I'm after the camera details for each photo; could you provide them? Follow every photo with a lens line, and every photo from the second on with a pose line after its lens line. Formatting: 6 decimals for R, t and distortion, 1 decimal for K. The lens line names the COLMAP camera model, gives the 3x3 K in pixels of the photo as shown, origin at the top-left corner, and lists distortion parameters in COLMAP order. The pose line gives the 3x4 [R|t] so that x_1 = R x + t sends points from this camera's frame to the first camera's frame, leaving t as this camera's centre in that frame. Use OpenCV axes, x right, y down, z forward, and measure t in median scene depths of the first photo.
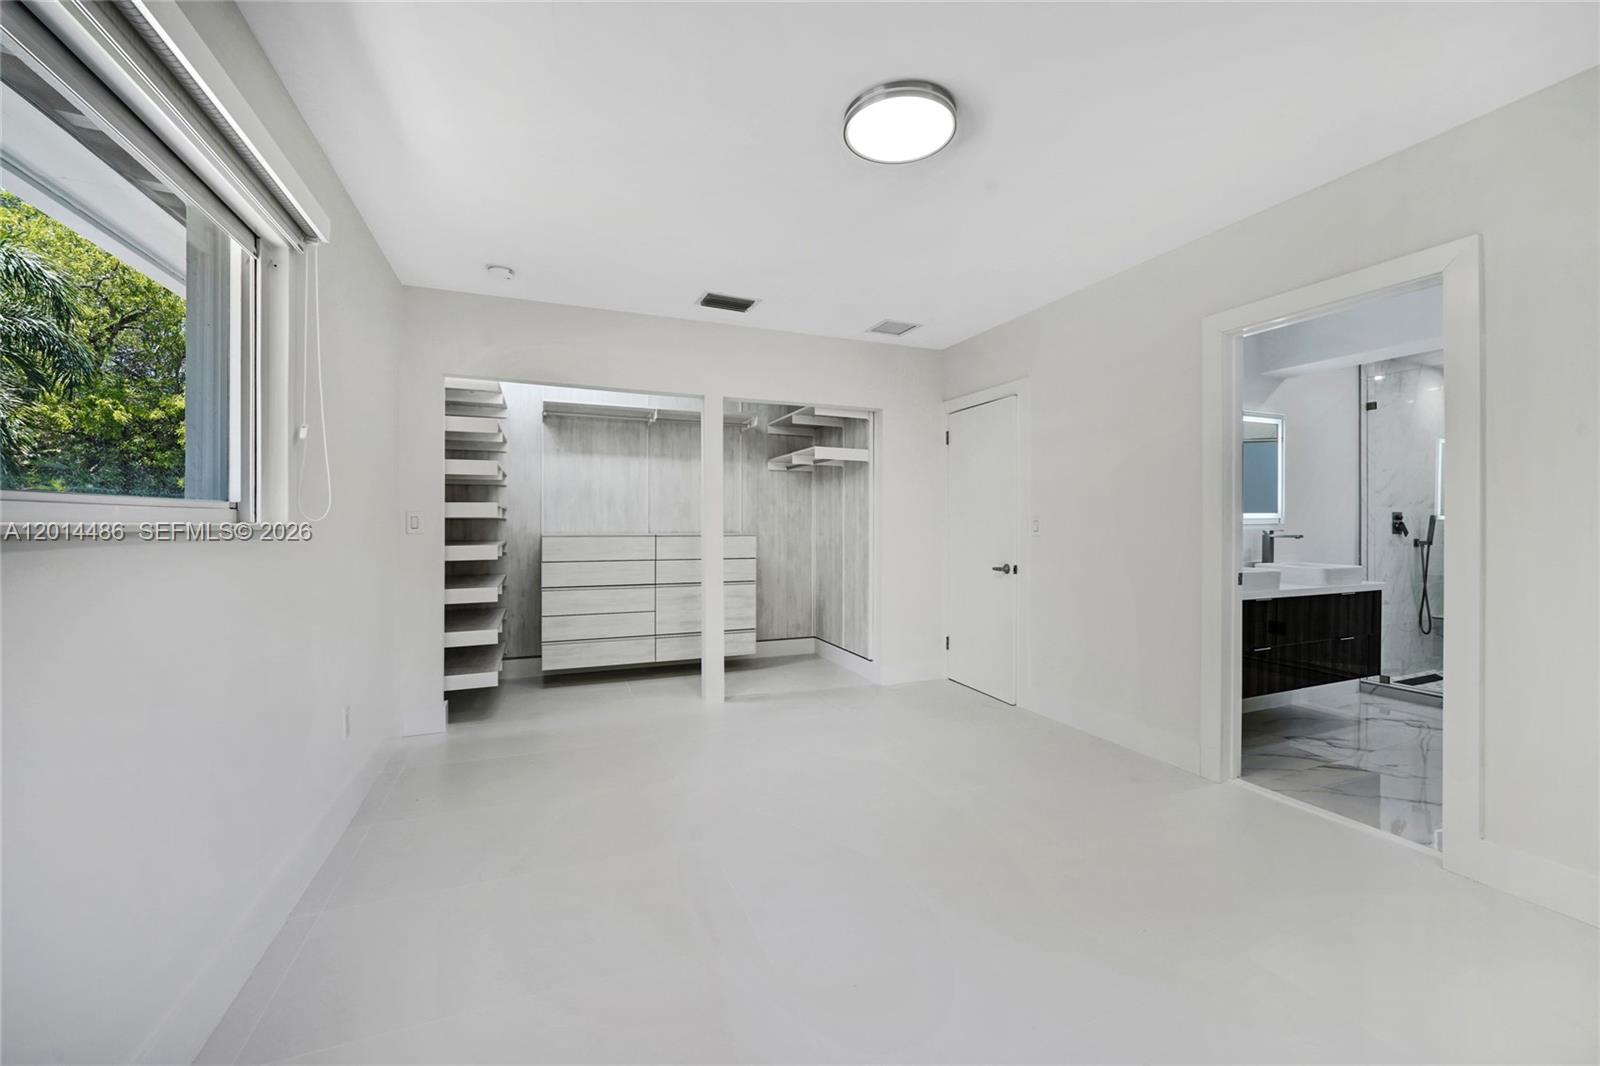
lens RADIAL K [[630.2, 0, 808.3], [0, 630.2, 526.0], [0, 0, 1]] dist [-0.002663, -0.000241]
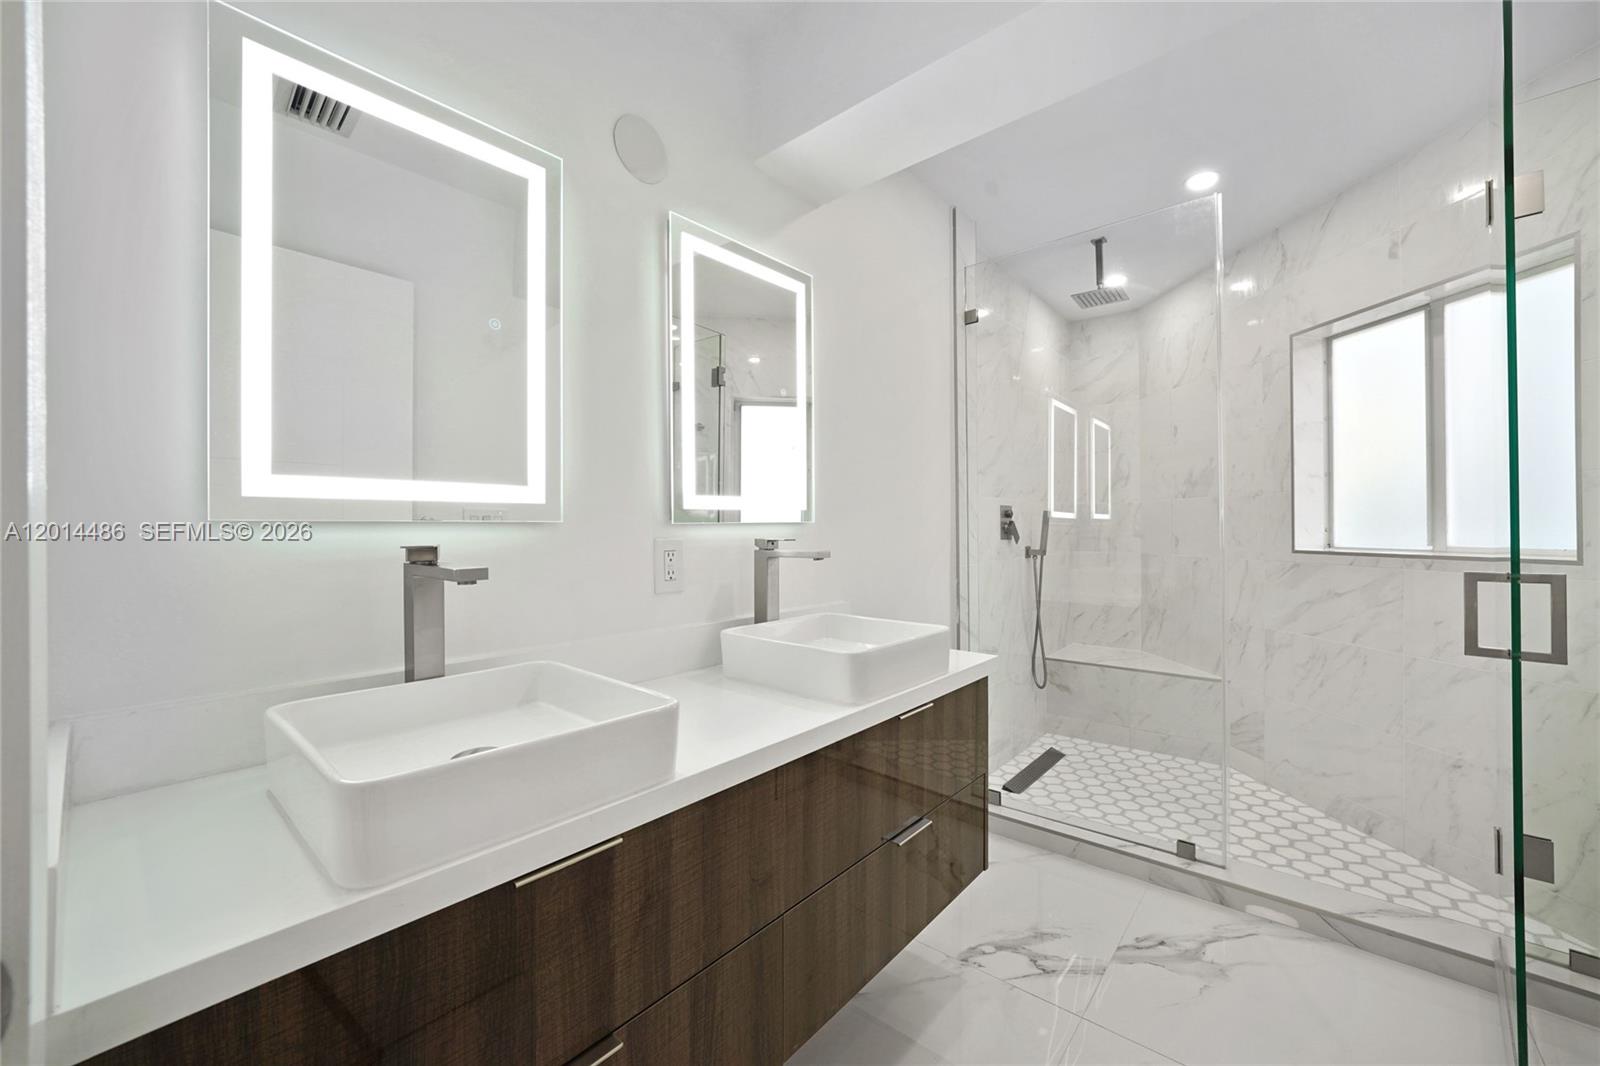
lens RADIAL K [[630.2, 0, 808.3], [0, 630.2, 526.0], [0, 0, 1]] dist [-0.002663, -0.000241]
pose [[0.896728, -0.007799, 0.442514, 0.490551], [0.010994, 0.999929, -0.004656, -0.000788], [-0.442446, 0.009040, 0.896750, 0.534212]]
